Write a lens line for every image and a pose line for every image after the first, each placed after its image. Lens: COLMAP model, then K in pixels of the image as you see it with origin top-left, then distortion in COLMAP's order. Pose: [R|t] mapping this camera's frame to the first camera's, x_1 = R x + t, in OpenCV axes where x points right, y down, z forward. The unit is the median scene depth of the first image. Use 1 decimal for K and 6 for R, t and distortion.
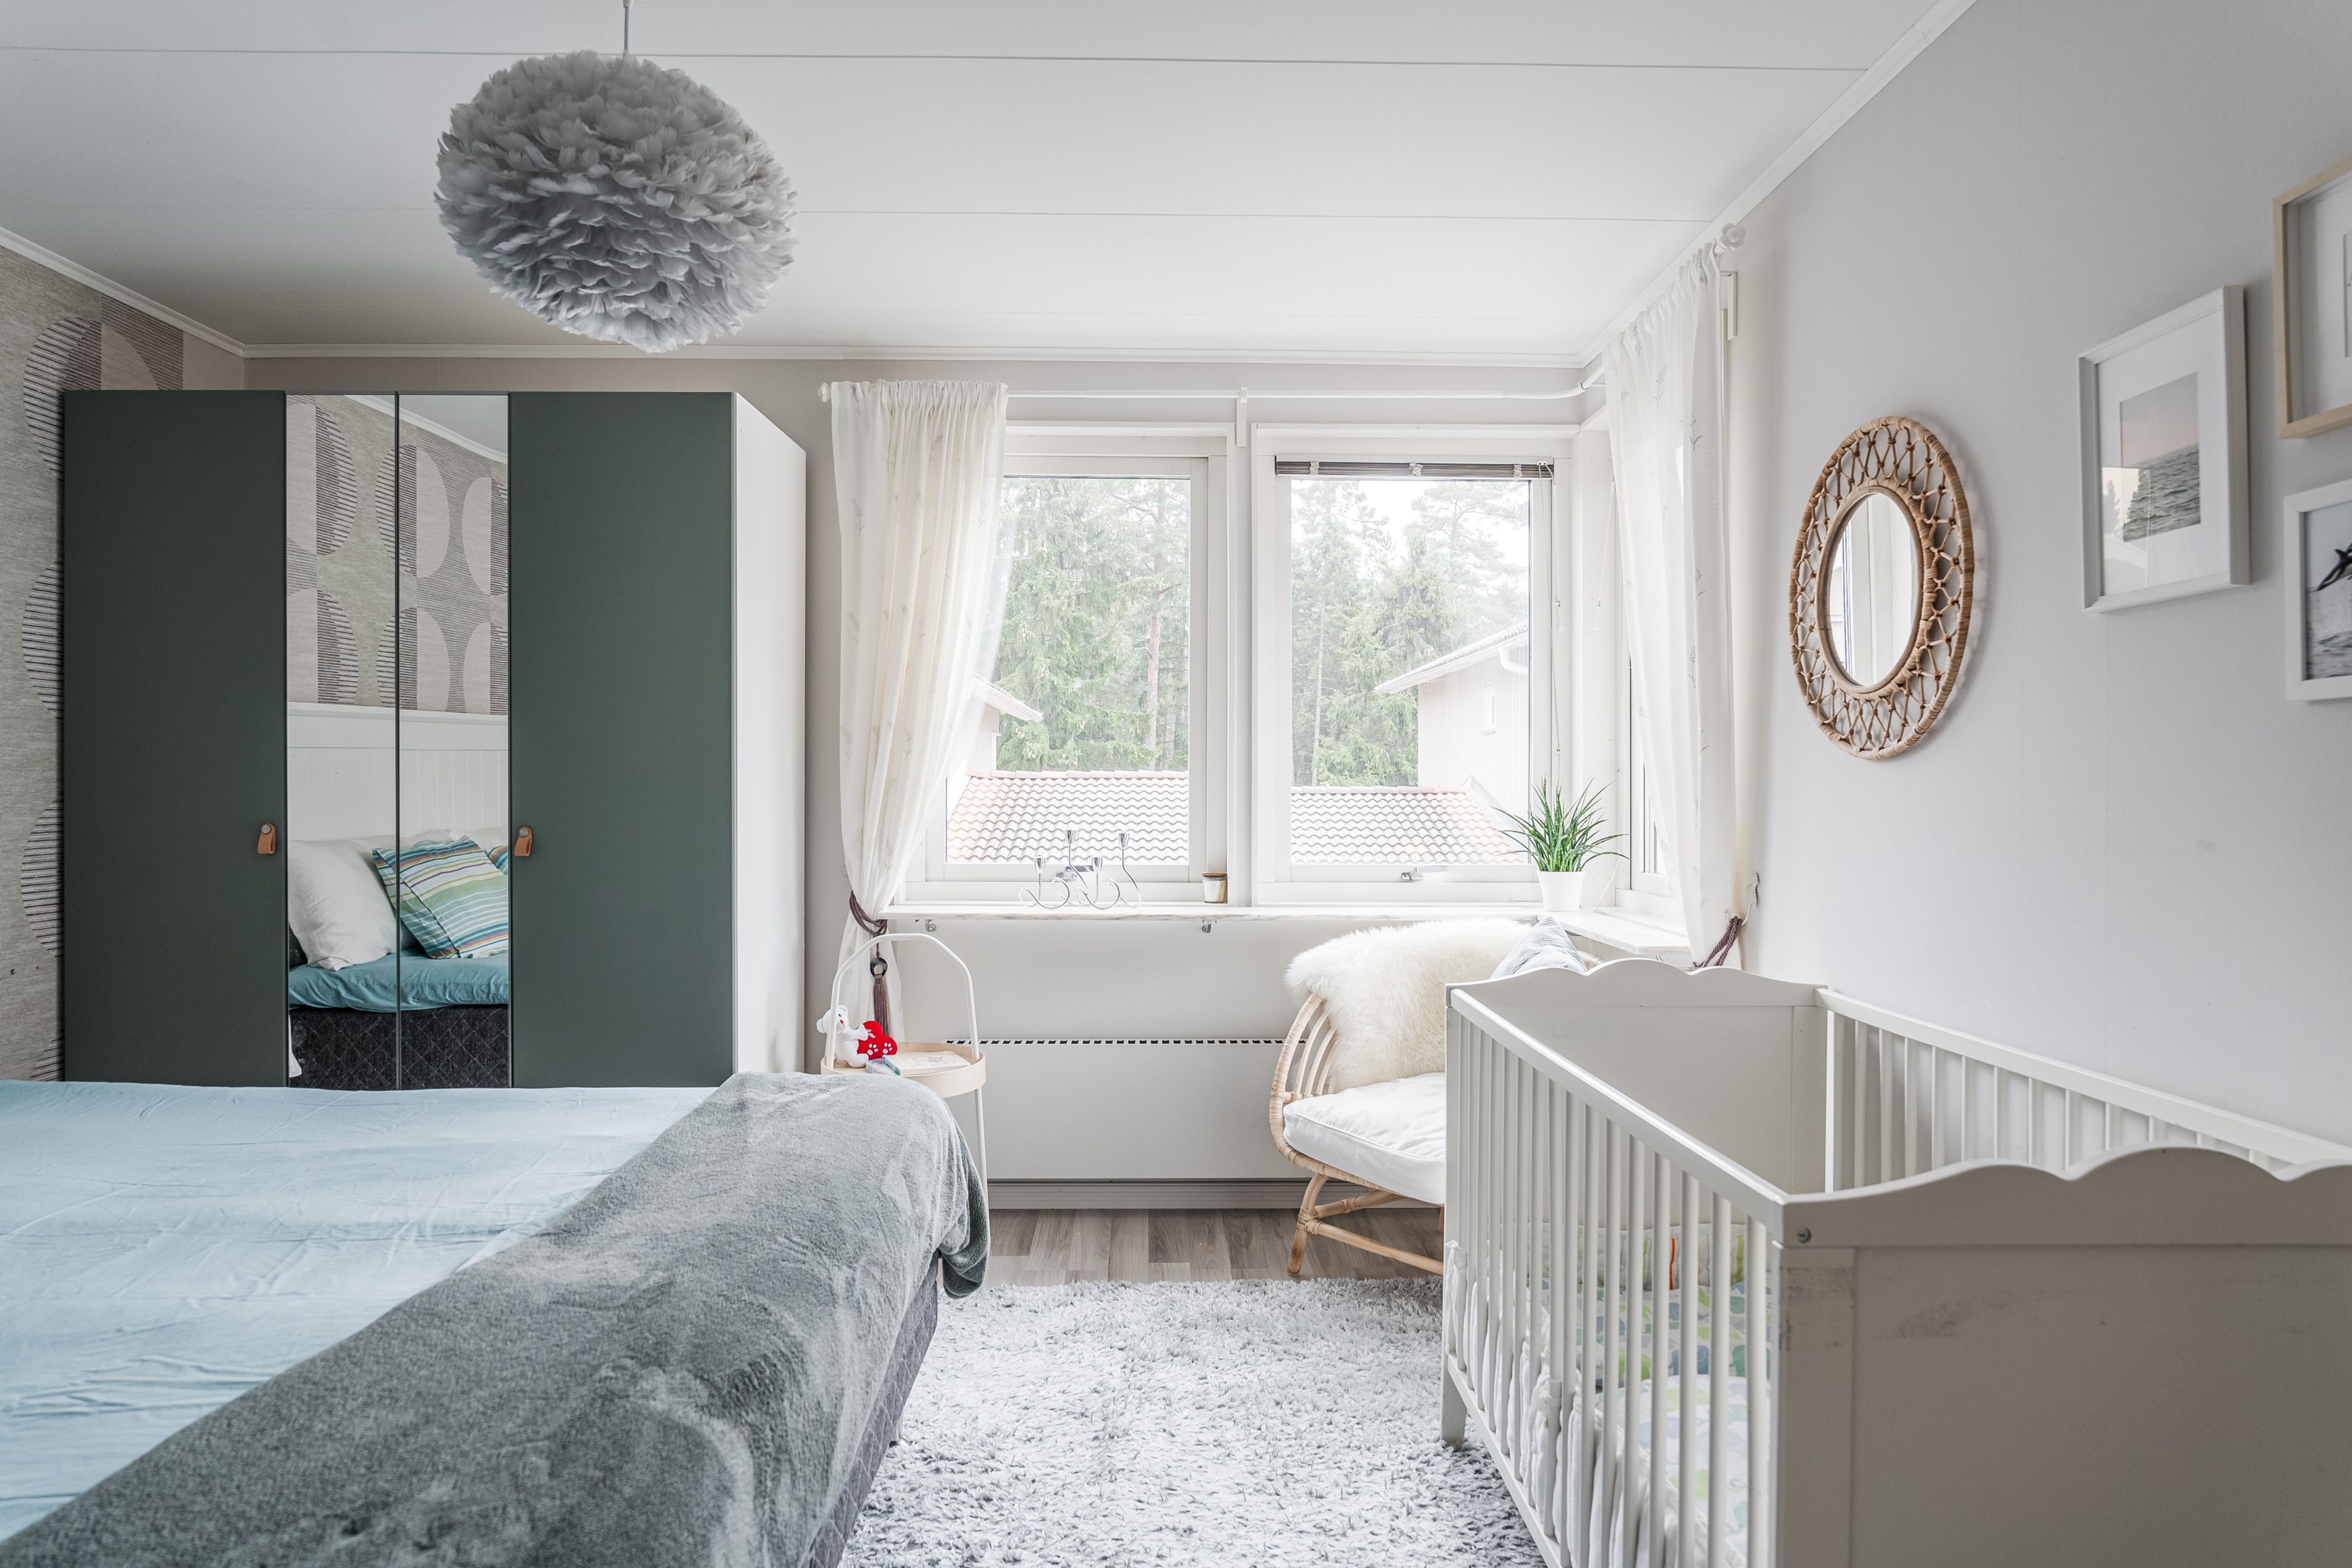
lens RADIAL K [[1388.3, 0, 1176.0], [0, 1388.3, 784.0], [0, 0, 1]] dist [-0.013829, 0.001688]
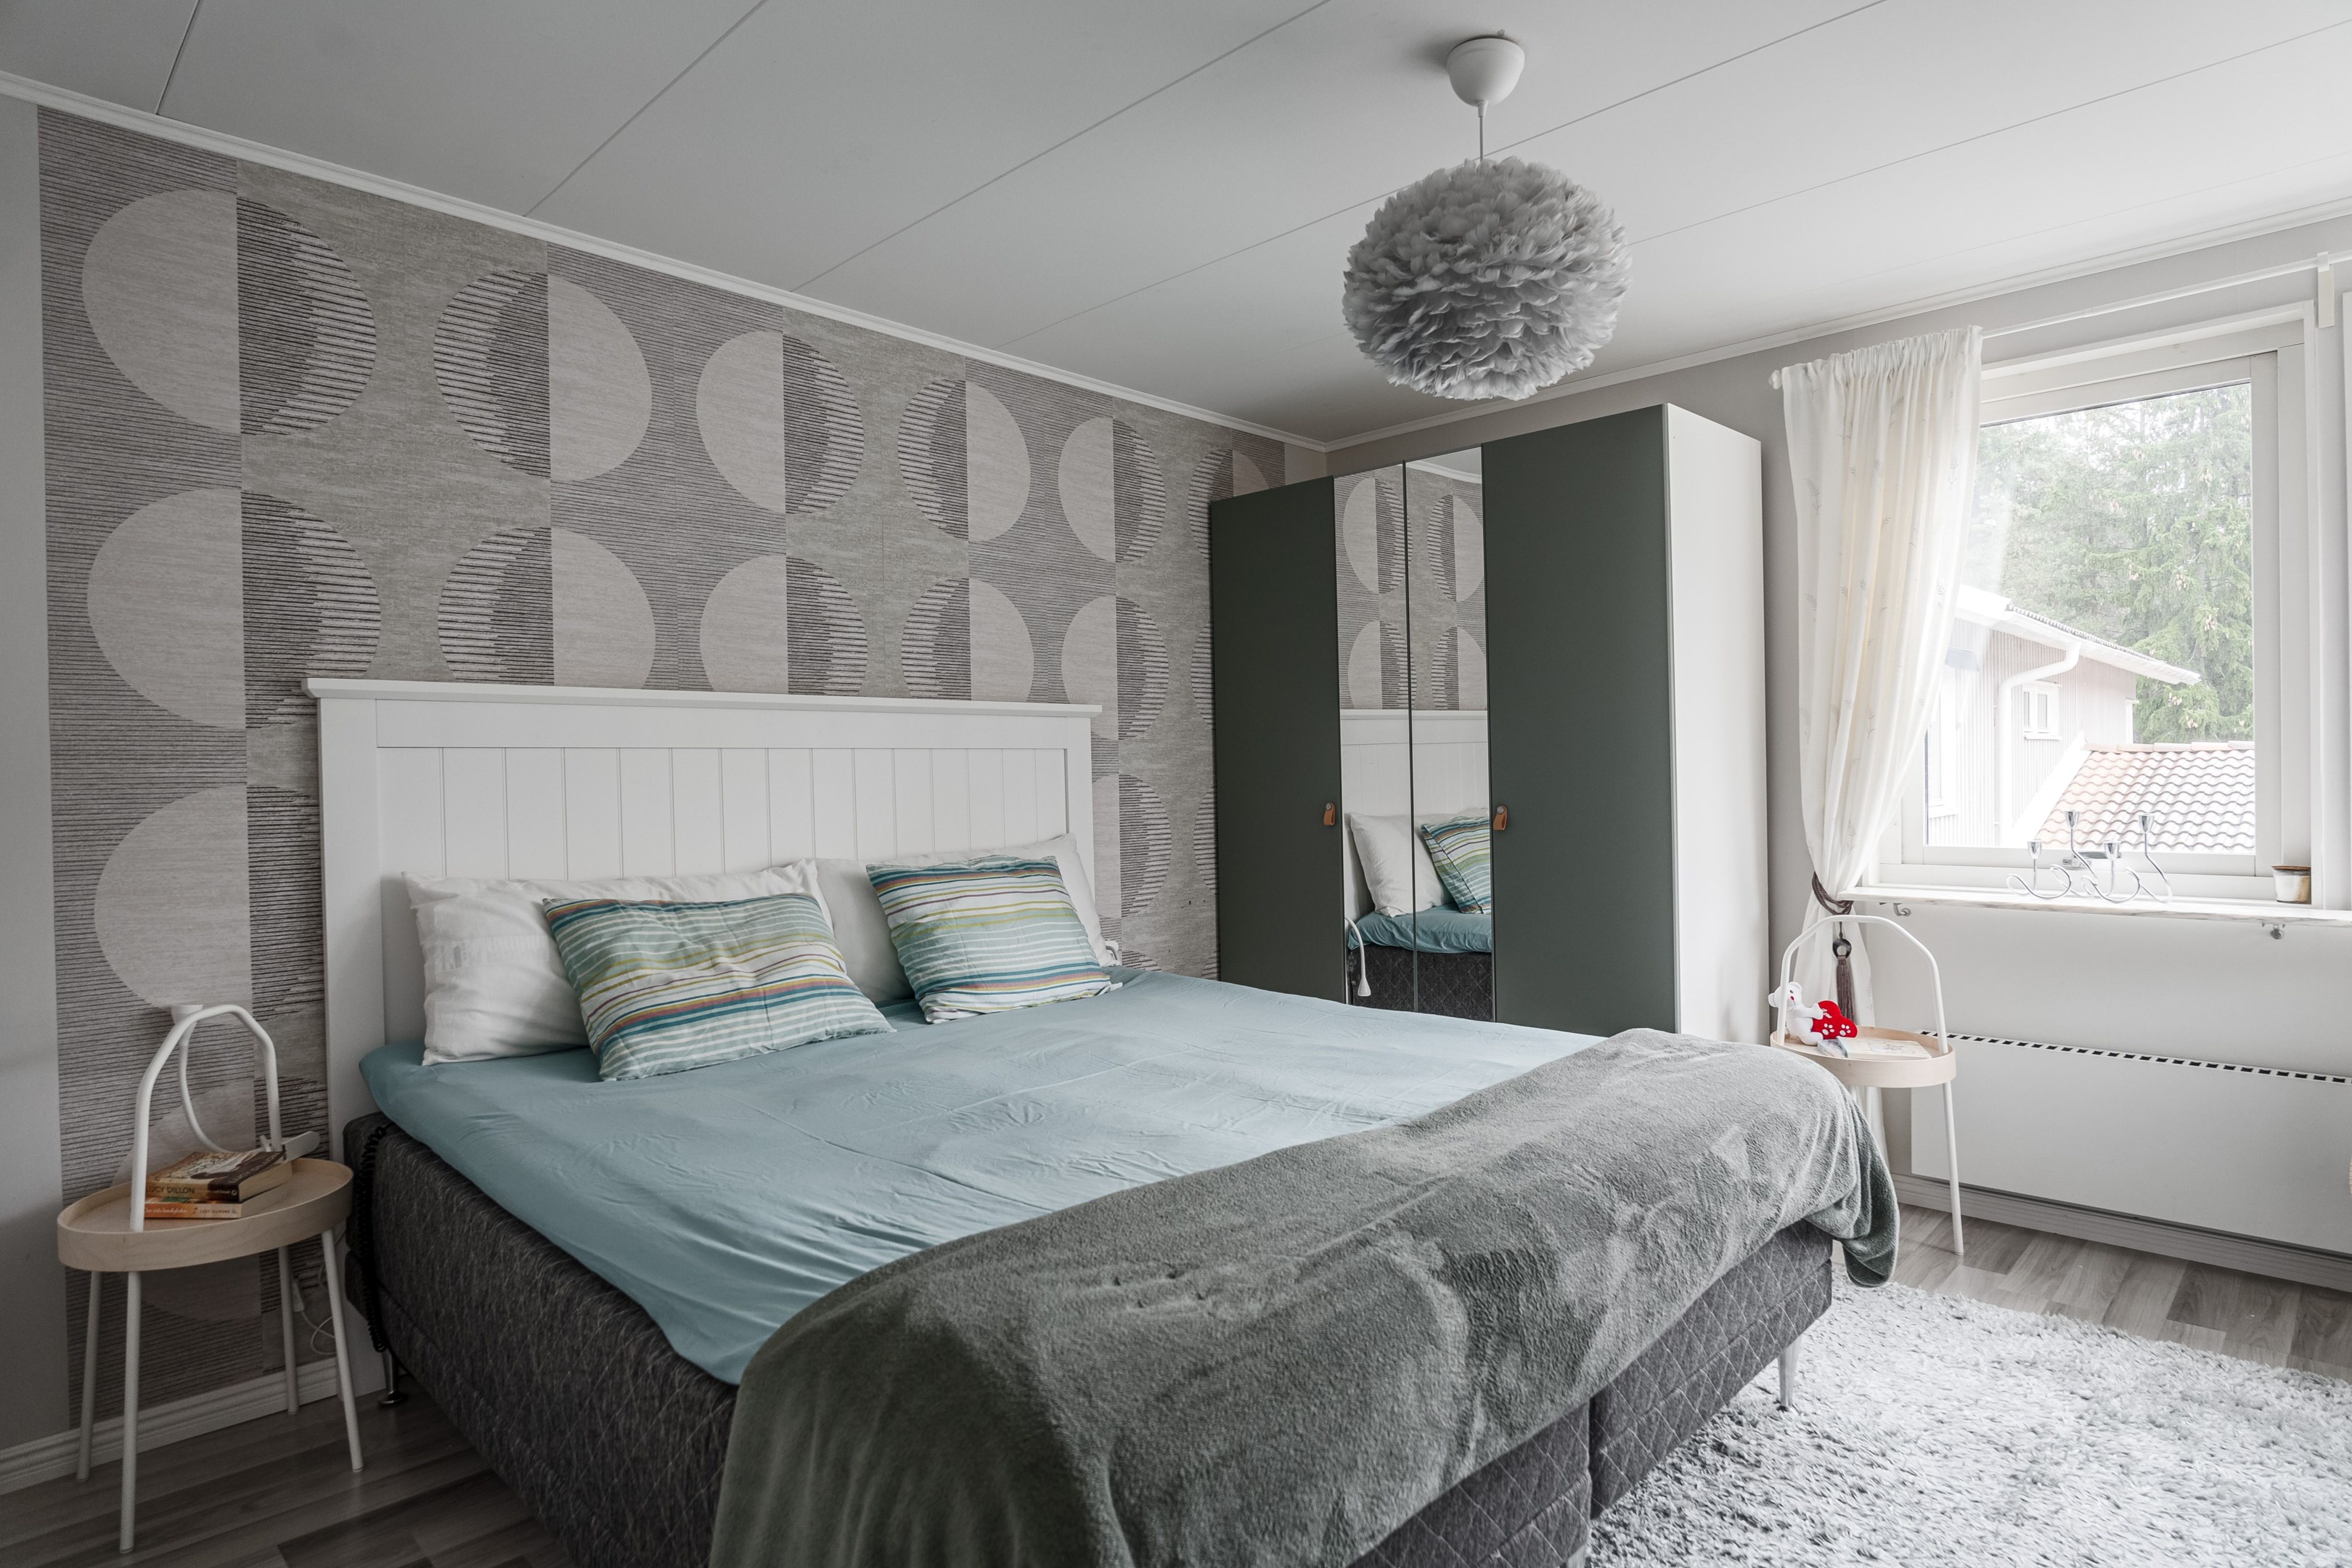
lens RADIAL K [[1322.8, 0, 1176.0], [0, 1322.8, 784.0], [0, 0, 1]] dist [-0.022138, 0.008988]
pose [[0.690149, -0.008608, -0.723616, 0.174191], [0.018010, 0.999824, 0.005284, 0.001593], [0.723444, -0.016679, 0.690182, 0.012005]]
